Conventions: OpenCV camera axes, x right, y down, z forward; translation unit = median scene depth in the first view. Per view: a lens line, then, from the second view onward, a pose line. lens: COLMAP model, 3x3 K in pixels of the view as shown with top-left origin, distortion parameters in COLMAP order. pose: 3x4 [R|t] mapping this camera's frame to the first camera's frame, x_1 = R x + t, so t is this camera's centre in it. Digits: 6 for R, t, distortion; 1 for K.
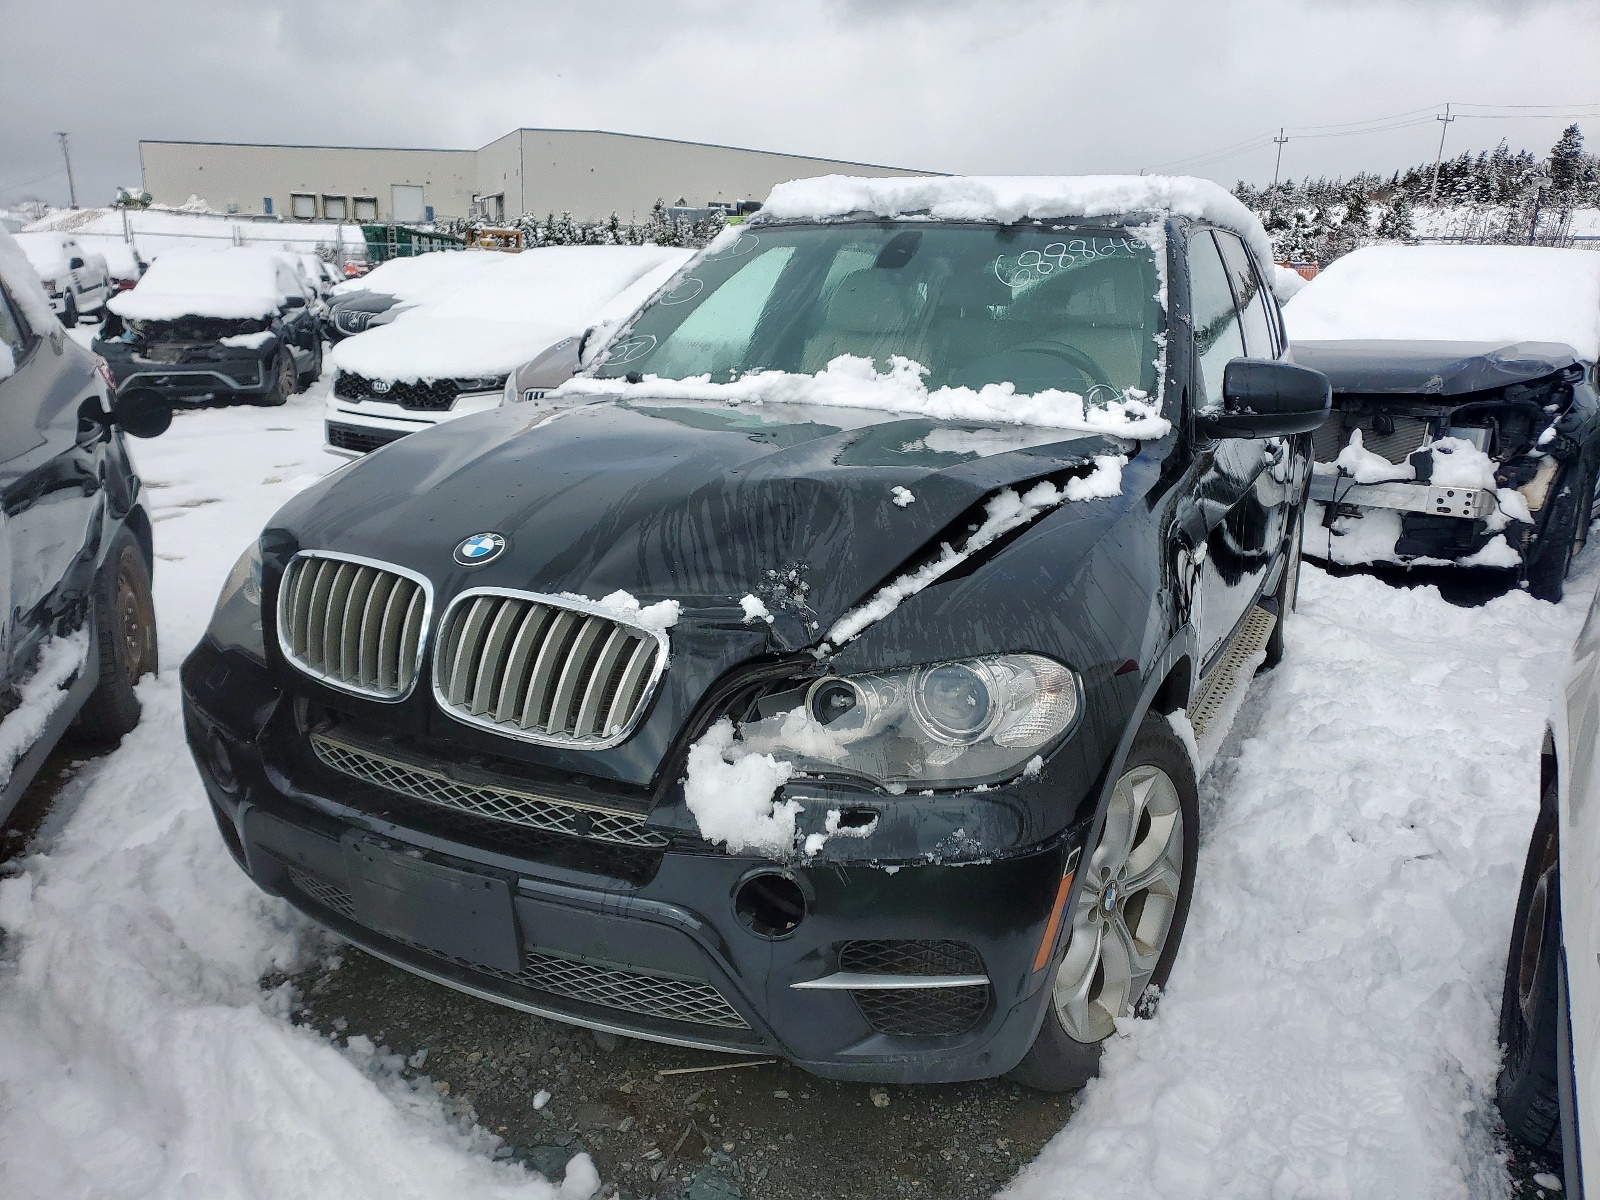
lens RADIAL K [[1249.8, 0, 820.0], [0, 1249.8, 595.3], [0, 0, 1]] dist [0.038172, -0.036642]
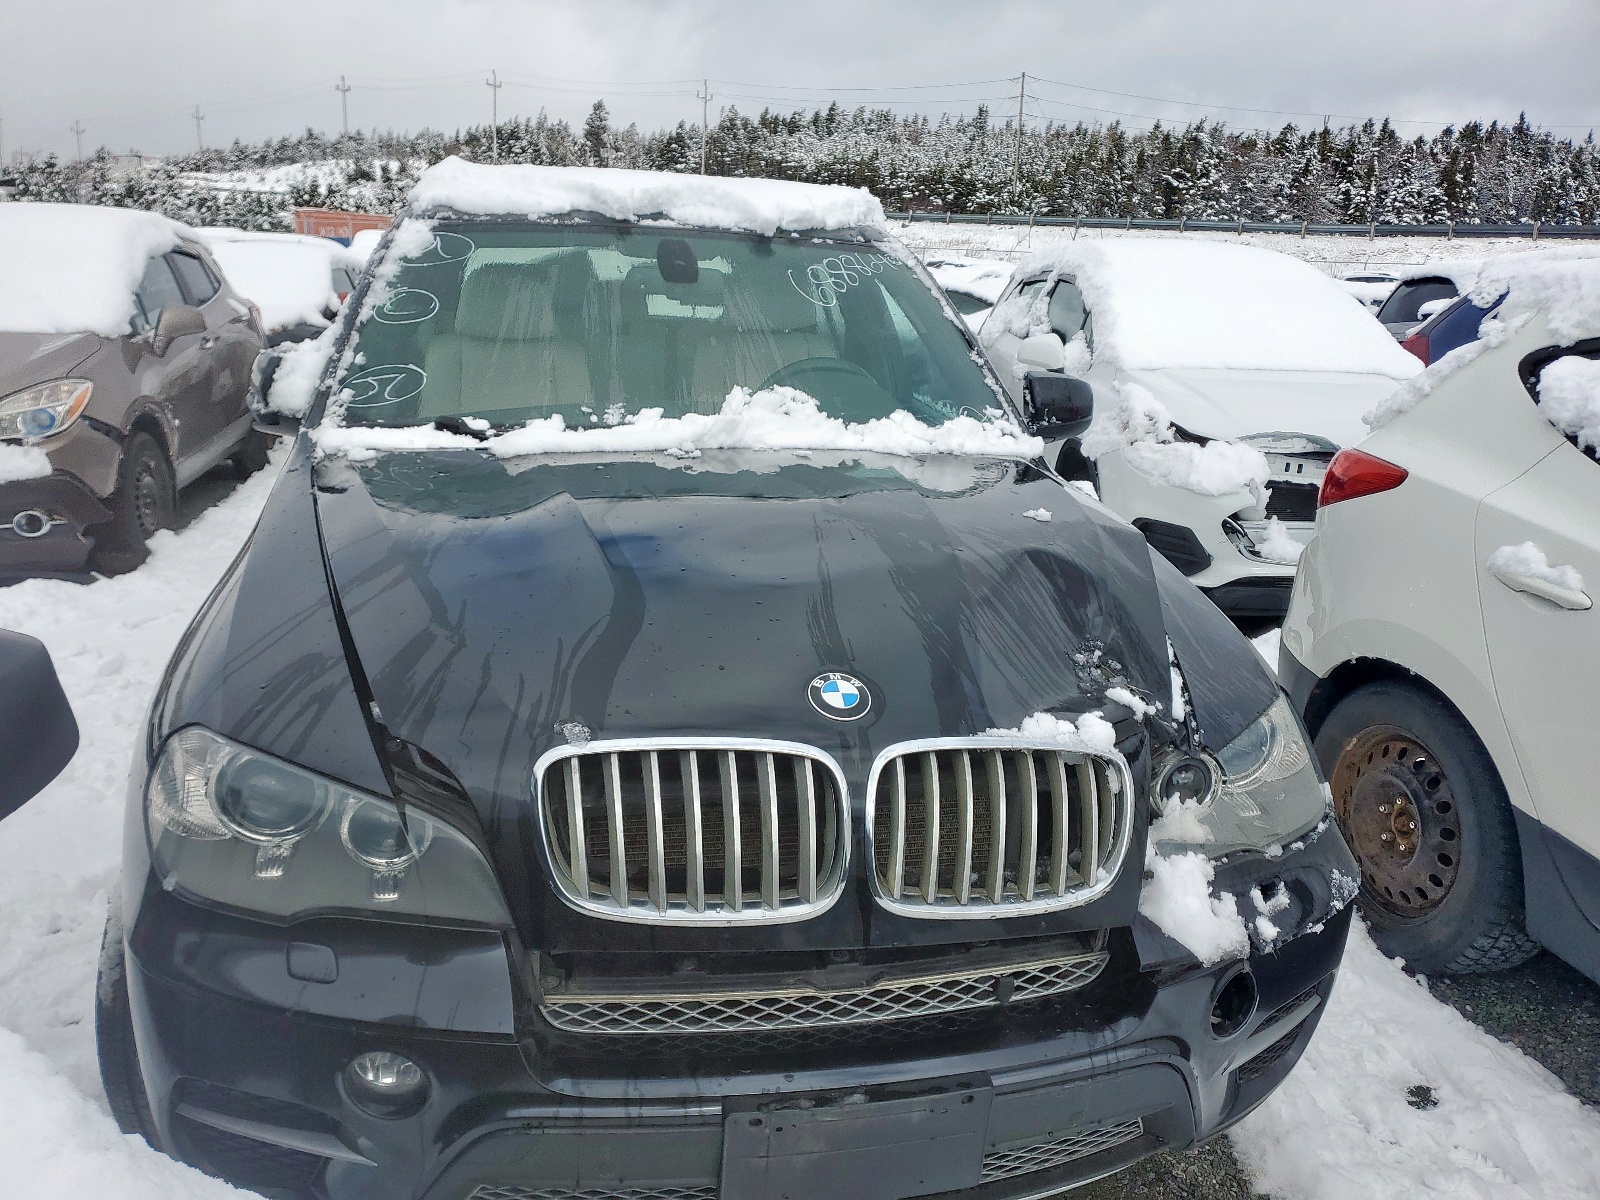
lens RADIAL K [[1249.8, 0, 807.2], [0, 1249.8, 597.2], [0, 0, 1]] dist [0.038172, -0.036642]
pose [[0.785609, -0.150930, 0.600032, -0.625423], [0.128611, 0.988443, 0.080243, -0.136915], [-0.605209, 0.014131, 0.795941, 0.322214]]
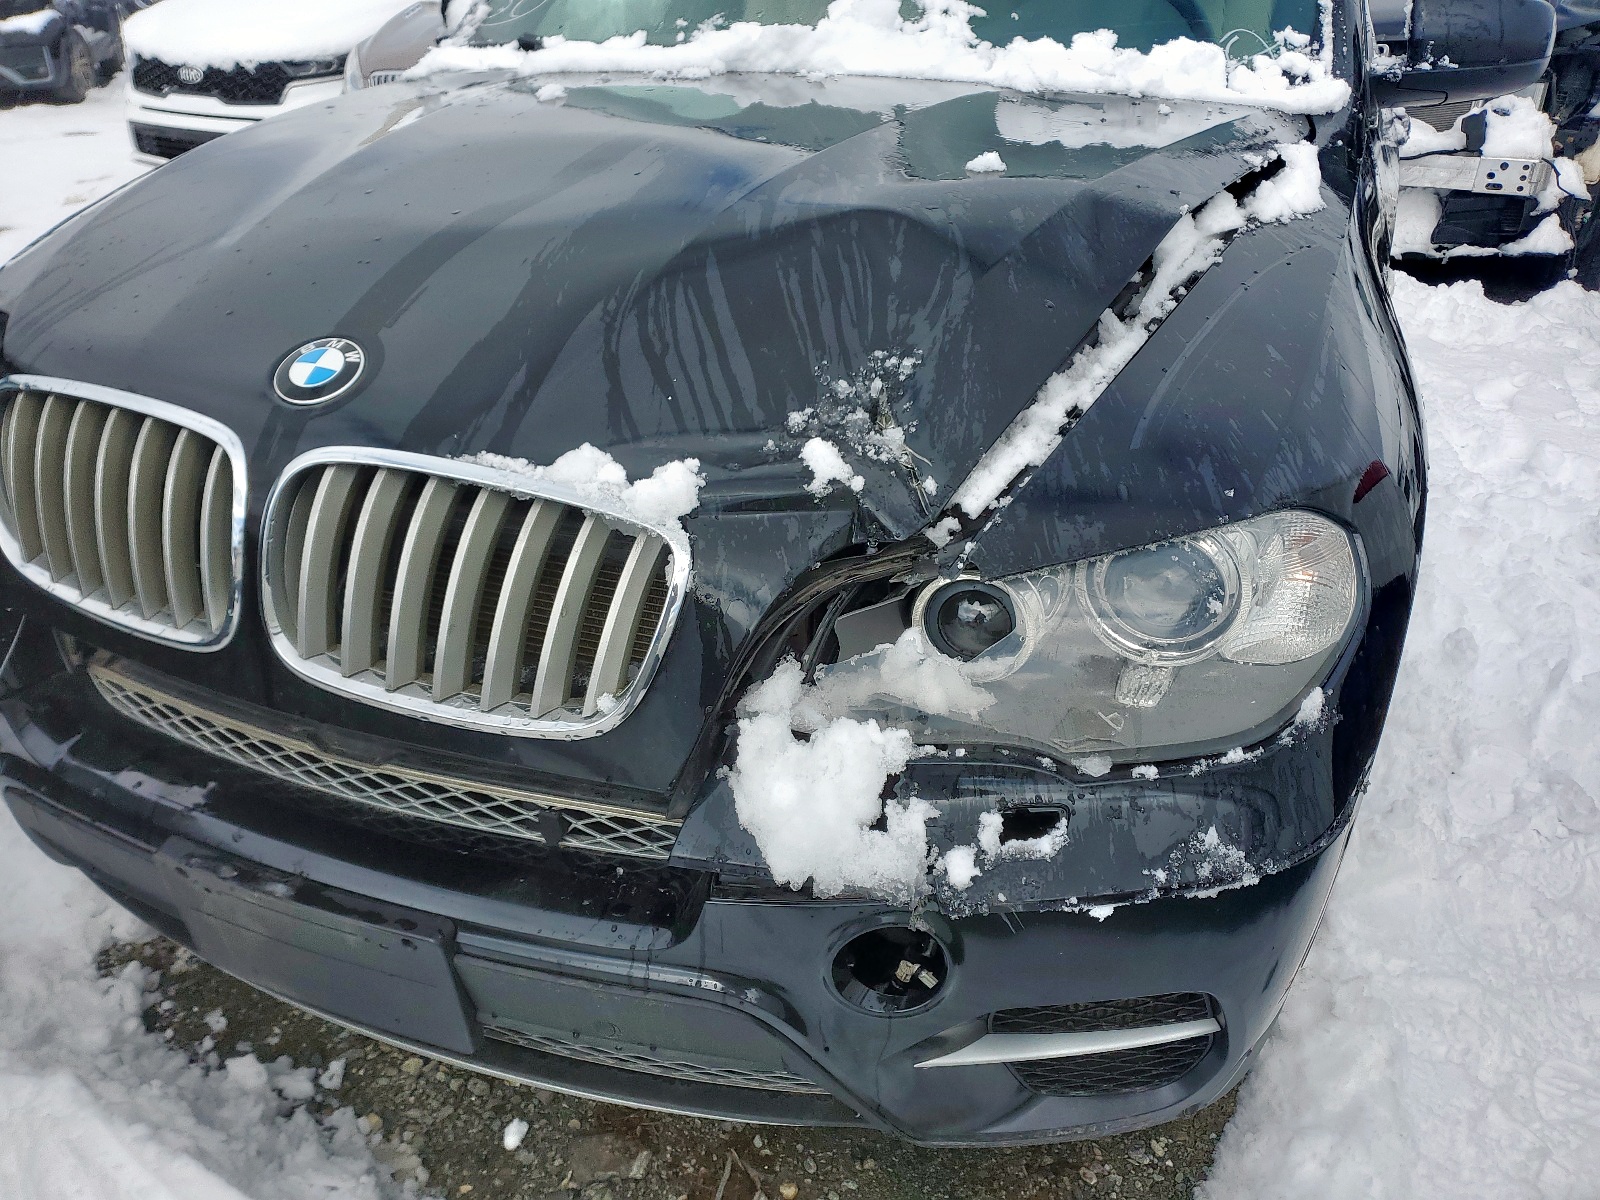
lens RADIAL K [[1249.8, 0, 792.6], [0, 1249.8, 601.6], [0, 0, 1]] dist [0.038172, -0.036642]
pose [[0.996988, -0.056377, 0.053263, -0.081484], [0.041994, 0.969763, 0.240408, -0.051996], [-0.065206, -0.237447, 0.969209, 0.351544]]
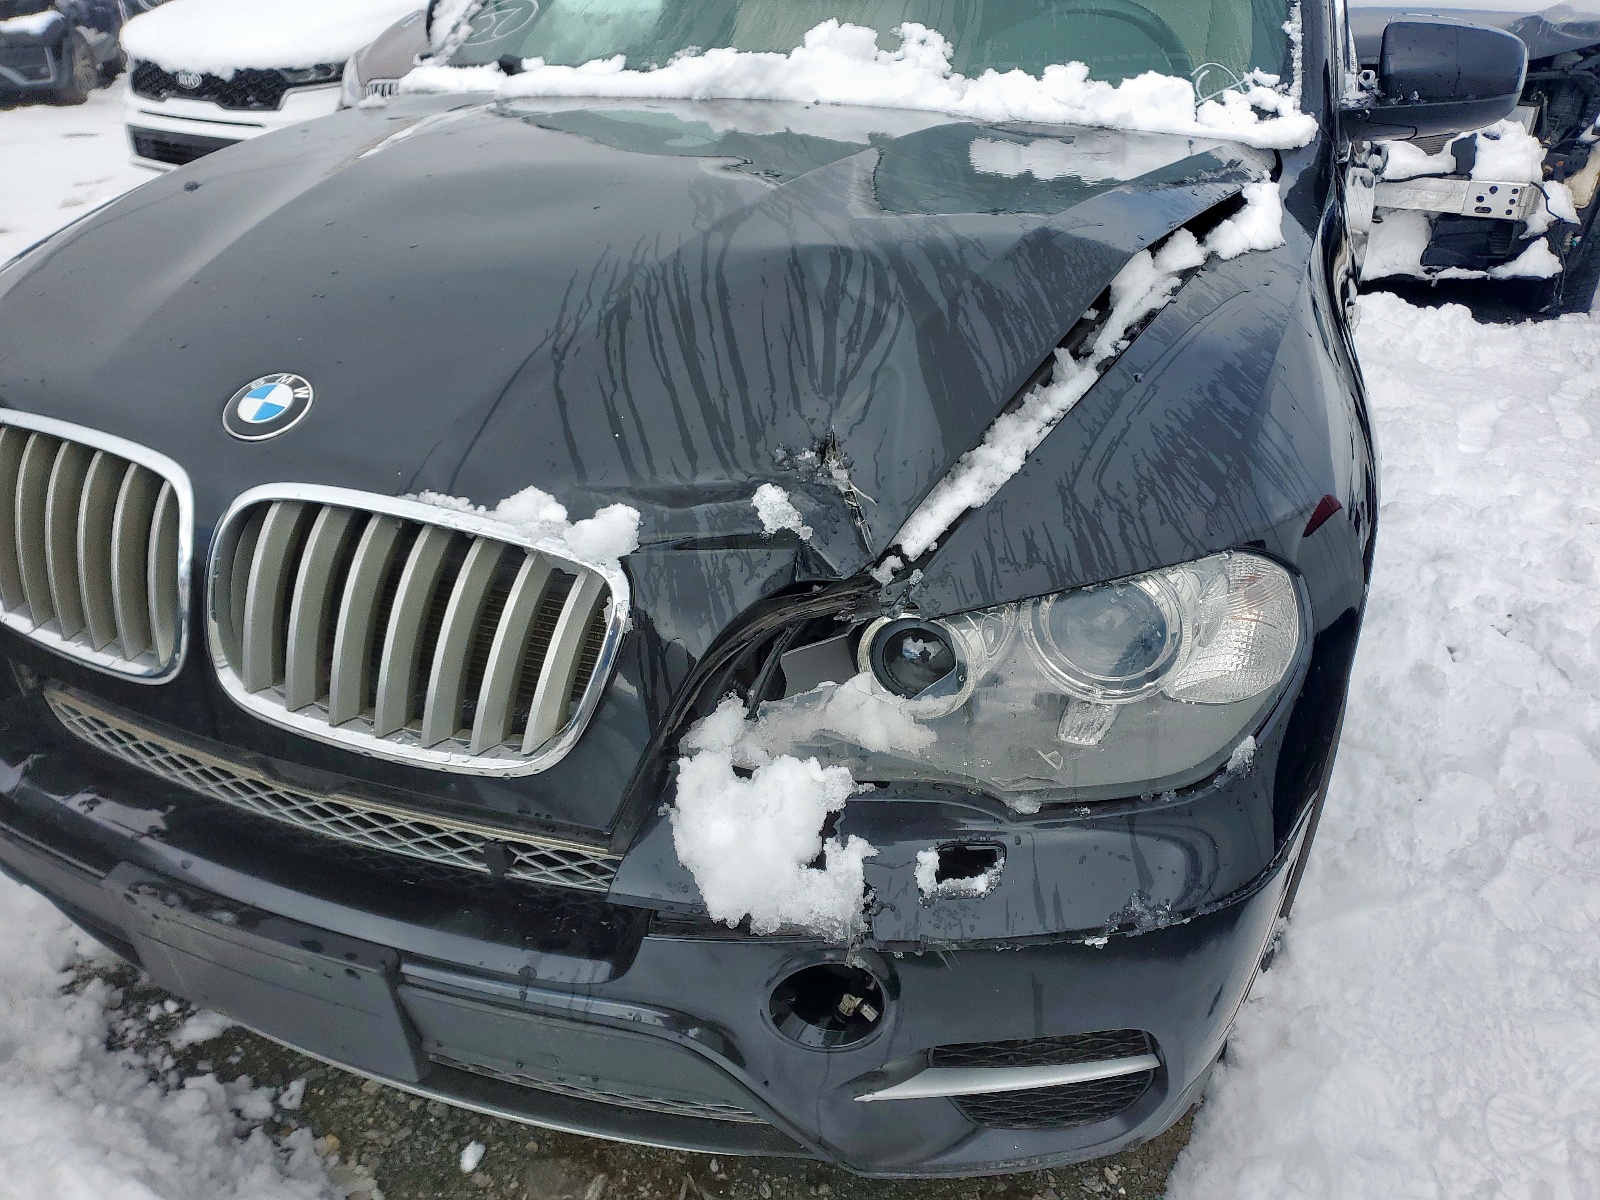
lens RADIAL K [[1249.8, 0, 800.5], [0, 1249.8, 603.4], [0, 0, 1]] dist [0.038172, -0.036642]
pose [[0.997308, -0.045117, 0.057807, -0.059326], [0.030163, 0.970940, 0.237415, -0.063944], [-0.066839, -0.235032, 0.969687, 0.348296]]
